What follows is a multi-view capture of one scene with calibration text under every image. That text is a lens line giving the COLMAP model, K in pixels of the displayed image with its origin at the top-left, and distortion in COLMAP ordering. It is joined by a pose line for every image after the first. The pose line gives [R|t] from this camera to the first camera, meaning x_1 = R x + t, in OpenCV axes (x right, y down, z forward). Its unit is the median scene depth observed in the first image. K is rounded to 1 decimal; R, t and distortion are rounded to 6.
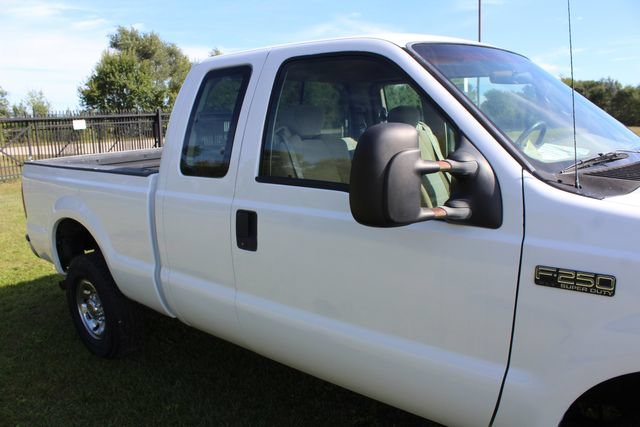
lens RADIAL K [[525.5, 0, 320.0], [0, 525.5, 213.5], [0, 0, 1]] dist [-0.177617, 0.159352]
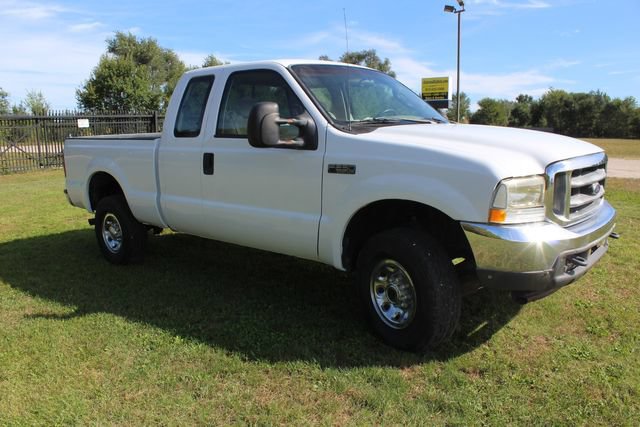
lens RADIAL K [[525.5, 0, 320.0], [0, 525.5, 213.5], [0, 0, 1]] dist [-0.177617, 0.159352]
pose [[0.999796, 0.015841, 0.012546, 0.033398], [-0.015658, 0.999772, -0.014511, 0.032647], [-0.012773, 0.014312, 0.999816, -0.120603]]
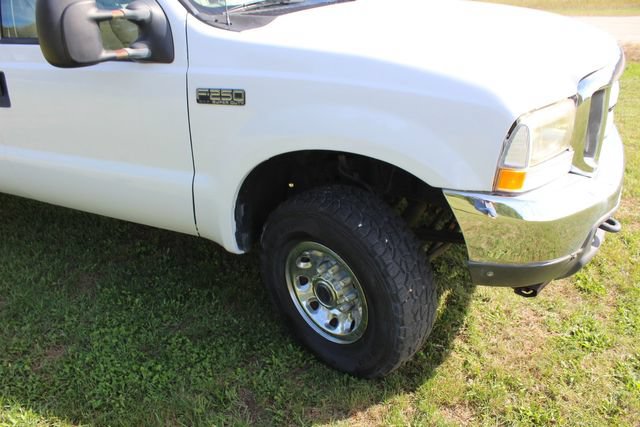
lens RADIAL K [[526.4, 0, 317.7], [0, 526.4, 213.9], [0, 0, 1]] dist [-0.180030, 0.160755]
pose [[0.970627, -0.110601, 0.213659, 0.037697], [0.058144, 0.969580, 0.237768, 0.010751], [-0.233457, -0.218361, 0.947532, -0.033979]]
